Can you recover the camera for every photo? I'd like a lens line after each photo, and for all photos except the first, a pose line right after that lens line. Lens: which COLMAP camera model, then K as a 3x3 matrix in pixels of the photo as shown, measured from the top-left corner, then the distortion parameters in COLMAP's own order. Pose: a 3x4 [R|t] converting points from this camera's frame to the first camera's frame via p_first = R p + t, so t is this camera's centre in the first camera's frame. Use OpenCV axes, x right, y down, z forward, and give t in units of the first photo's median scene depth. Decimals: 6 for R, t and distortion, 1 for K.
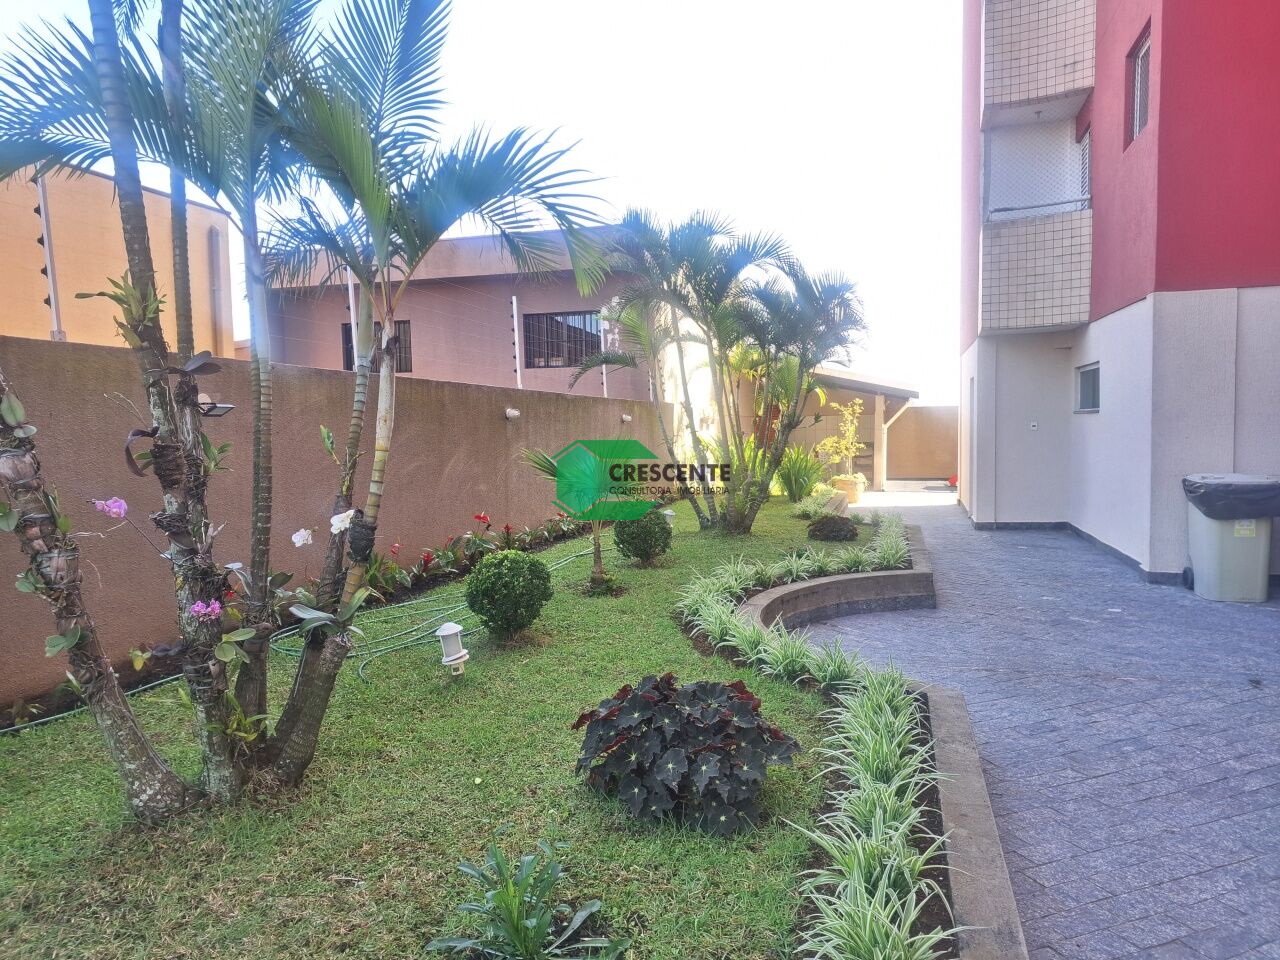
lens RADIAL K [[774.5, 0, 640.0], [0, 774.5, 480.0], [0, 0, 1]] dist [0.005283, -0.001018]
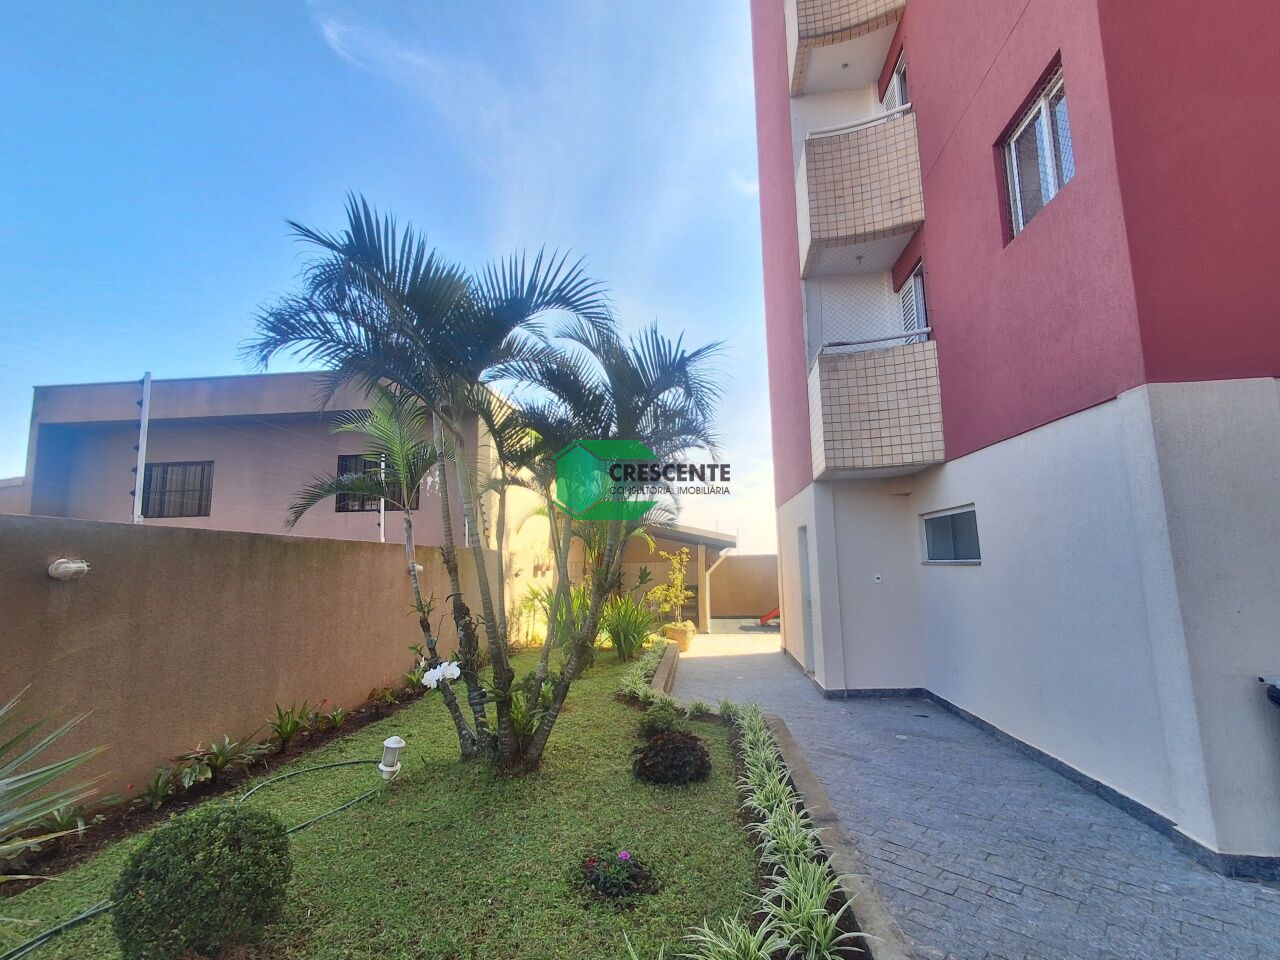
lens RADIAL K [[603.8, 0, 640.0], [0, 603.8, 480.0], [0, 0, 1]] dist [0.044926, 0.000009]
pose [[0.977635, 0.030849, 0.208034, 0.091873], [0.014723, 0.976718, -0.214023, -0.037463], [-0.209793, 0.212299, 0.954419, 0.395680]]
